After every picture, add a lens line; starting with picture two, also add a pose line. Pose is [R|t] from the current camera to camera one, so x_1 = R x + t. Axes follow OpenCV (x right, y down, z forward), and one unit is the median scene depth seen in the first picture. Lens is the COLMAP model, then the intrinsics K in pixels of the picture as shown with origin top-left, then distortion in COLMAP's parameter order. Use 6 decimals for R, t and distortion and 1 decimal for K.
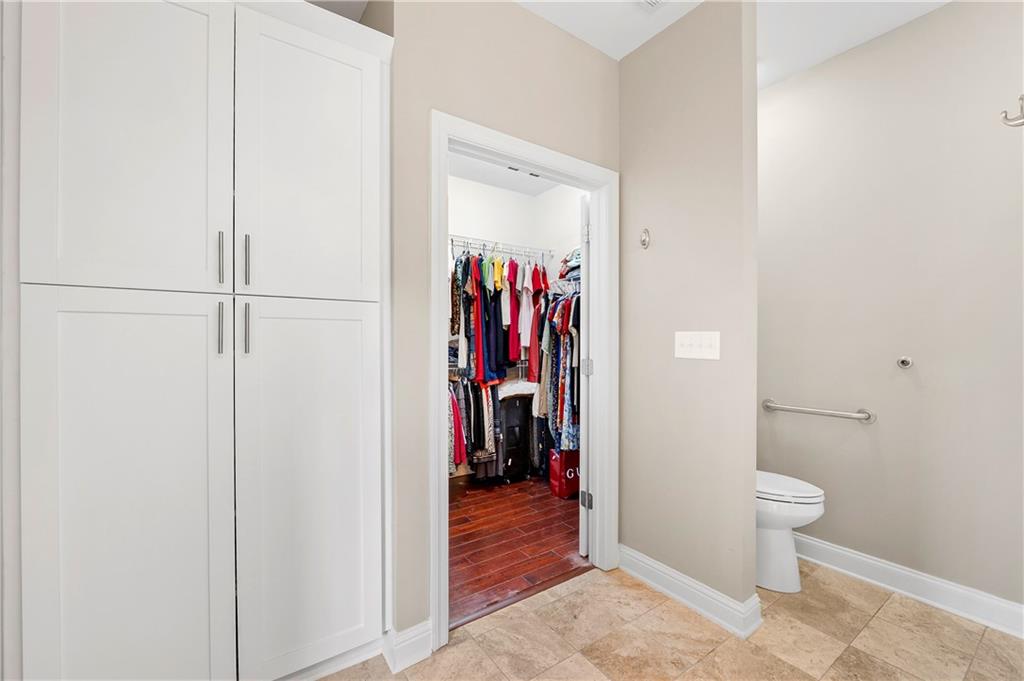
lens RADIAL K [[417.4, 0, 508.2], [0, 417.4, 341.8], [0, 0, 1]] dist [-0.014056, 0.001483]
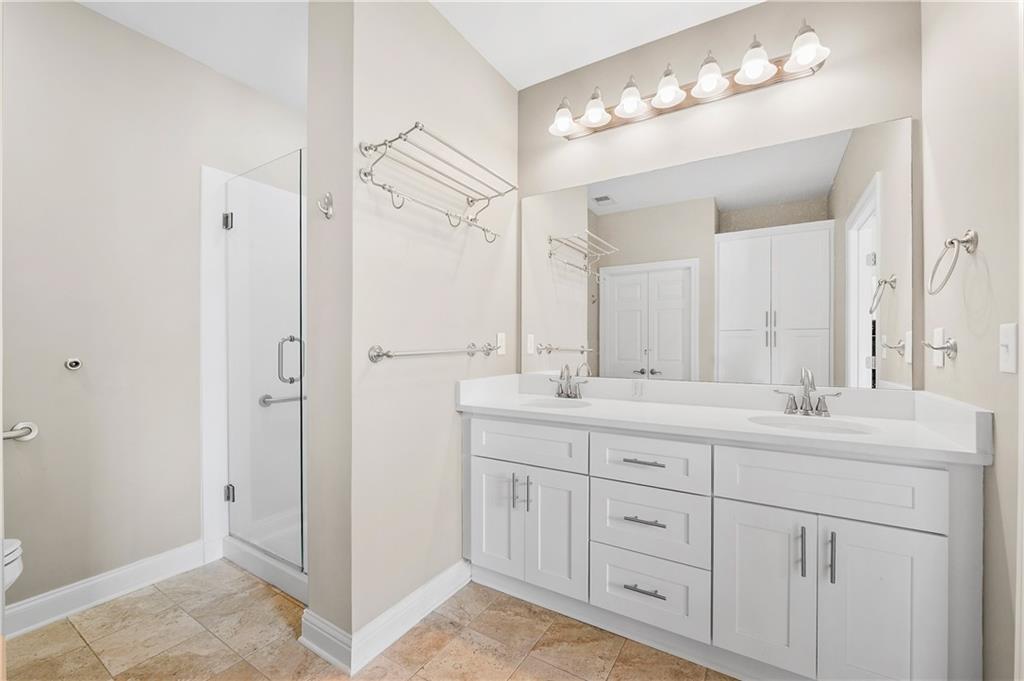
lens RADIAL K [[417.4, 0, 501.1], [0, 417.4, 343.8], [0, 0, 1]] dist [-0.014056, 0.001483]
pose [[-0.384174, -0.005255, 0.923246, -0.314541], [-0.002701, 0.999986, 0.004568, -0.018113], [-0.923257, -0.000739, -0.384182, 0.485161]]
